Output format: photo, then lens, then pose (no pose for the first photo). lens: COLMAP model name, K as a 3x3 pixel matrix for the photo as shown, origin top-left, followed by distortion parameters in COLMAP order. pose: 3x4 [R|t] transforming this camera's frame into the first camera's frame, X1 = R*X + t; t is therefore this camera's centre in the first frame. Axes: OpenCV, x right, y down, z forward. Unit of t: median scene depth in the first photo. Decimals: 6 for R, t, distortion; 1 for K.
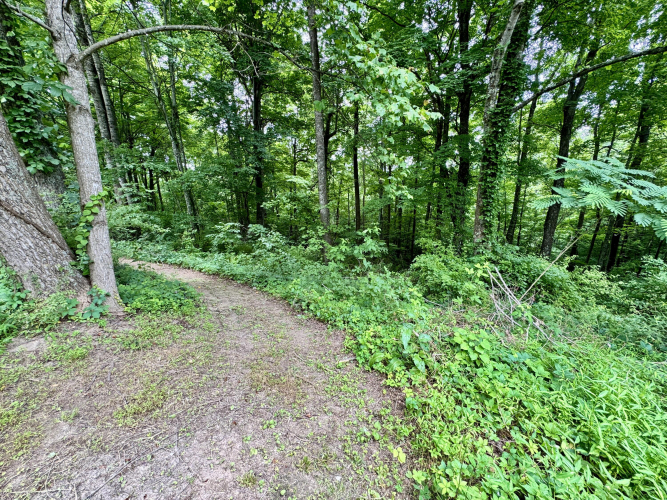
lens RADIAL K [[266.9, 0, 333.5], [0, 266.9, 250.0], [0, 0, 1]] dist [-0.003385, 0.000021]
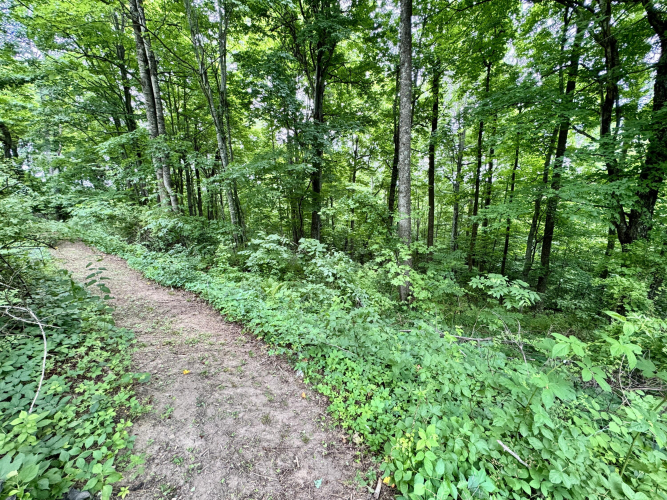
lens RADIAL K [[266.9, 0, 333.5], [0, 266.9, 250.0], [0, 0, 1]] dist [-0.003385, 0.000021]
pose [[0.980941, 0.045099, -0.188997, -0.054945], [-0.053779, 0.997709, -0.041051, -0.023252], [0.186713, 0.050433, 0.981119, 0.185313]]
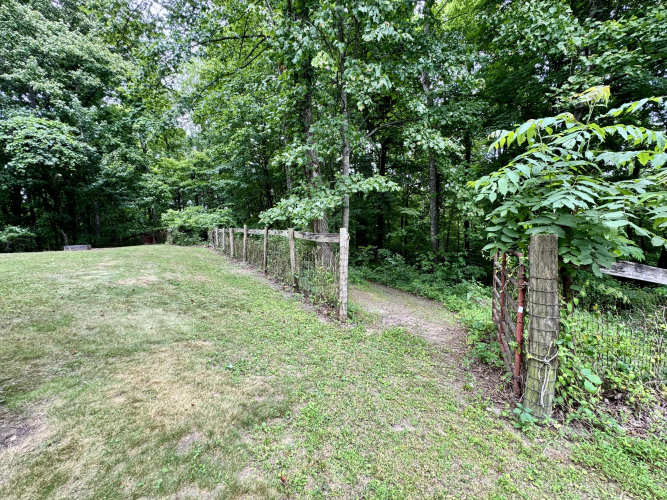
lens RADIAL K [[266.9, 0, 333.5], [0, 266.9, 250.0], [0, 0, 1]] dist [-0.003385, 0.000021]
pose [[0.923969, 0.038216, -0.380554, 0.003890], [-0.074468, 0.993929, -0.080994, 0.026677], [0.375148, 0.103175, 0.921205, -0.240253]]
